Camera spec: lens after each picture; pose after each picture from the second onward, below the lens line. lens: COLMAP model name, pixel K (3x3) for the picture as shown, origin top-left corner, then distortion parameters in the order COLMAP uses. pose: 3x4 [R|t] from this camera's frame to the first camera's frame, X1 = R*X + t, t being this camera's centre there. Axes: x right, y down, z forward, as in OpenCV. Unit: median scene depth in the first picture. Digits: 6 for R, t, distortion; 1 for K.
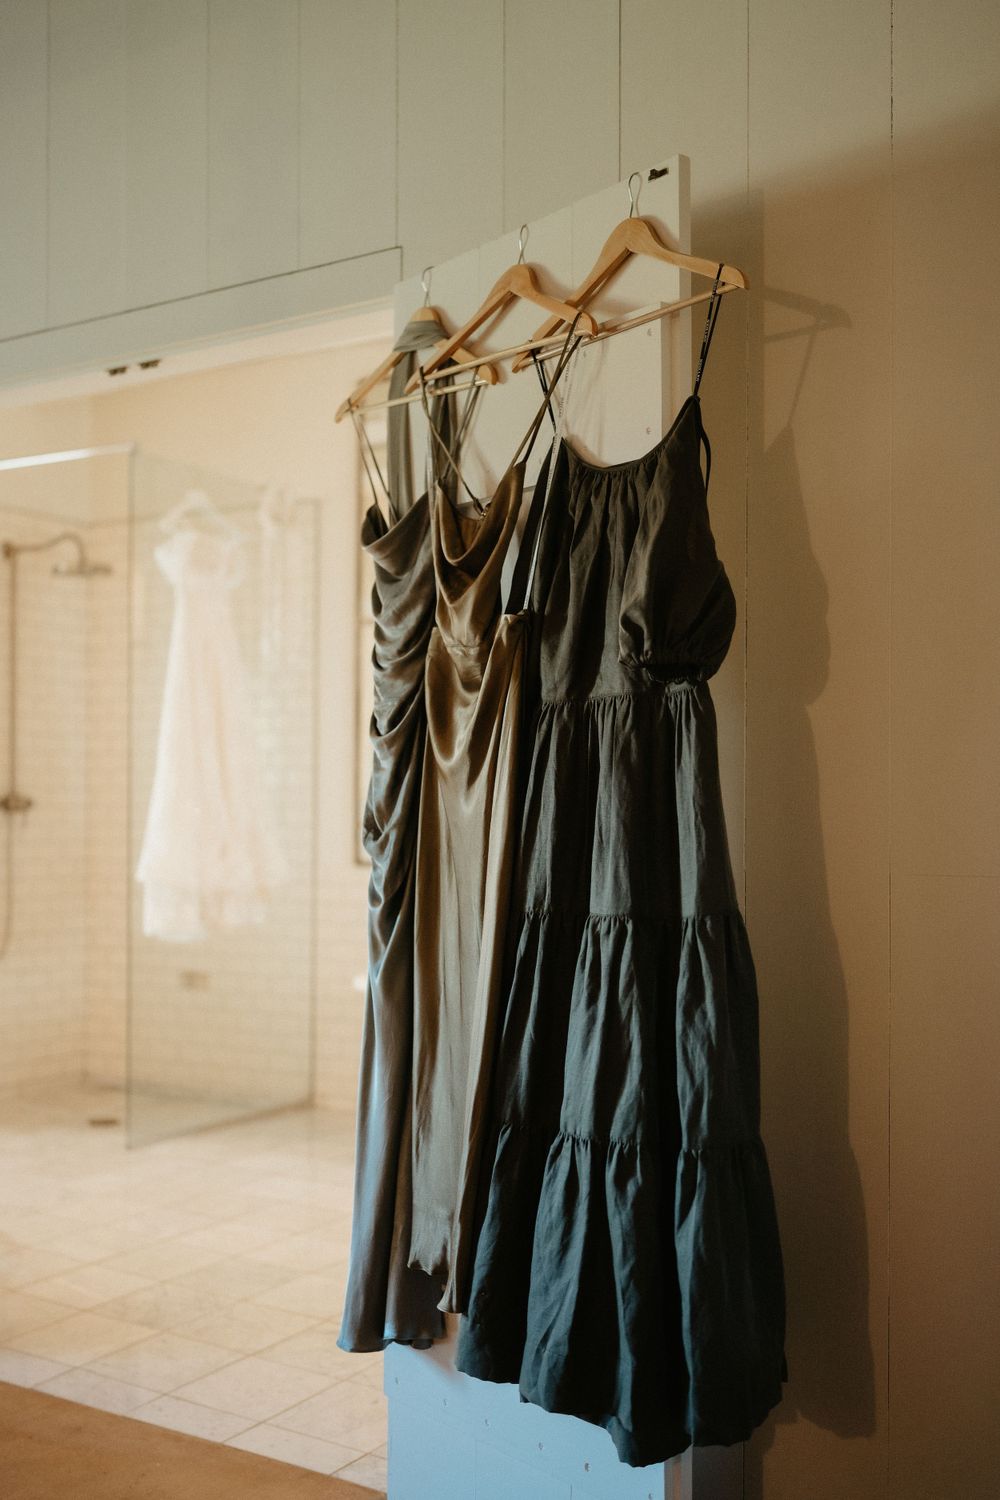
lens RADIAL K [[1541.3, 0, 499.2], [0, 1541.3, 798.1], [0, 0, 1]] dist [-0.000811, 0.025753]
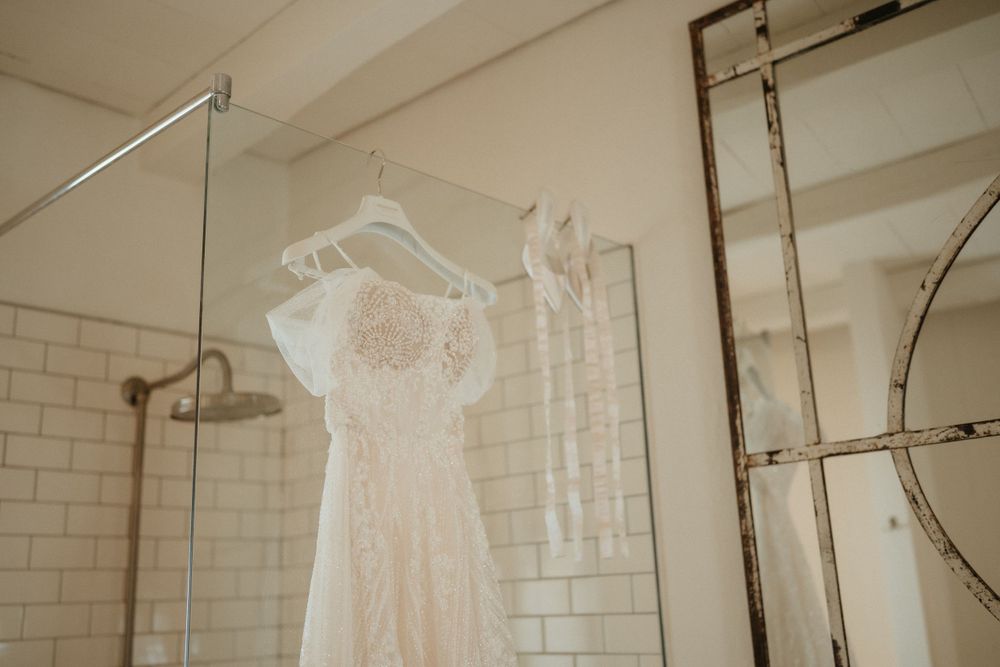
lens RADIAL K [[1027.5, 0, 500.0], [0, 1027.5, 333.5], [0, 0, 1]] dist [-0.000811, 0.025753]
pose [[0.975737, -0.099204, -0.195182, -0.105411], [0.047112, 0.965709, -0.255317, -0.080508], [0.213817, 0.239927, 0.946952, 0.723734]]
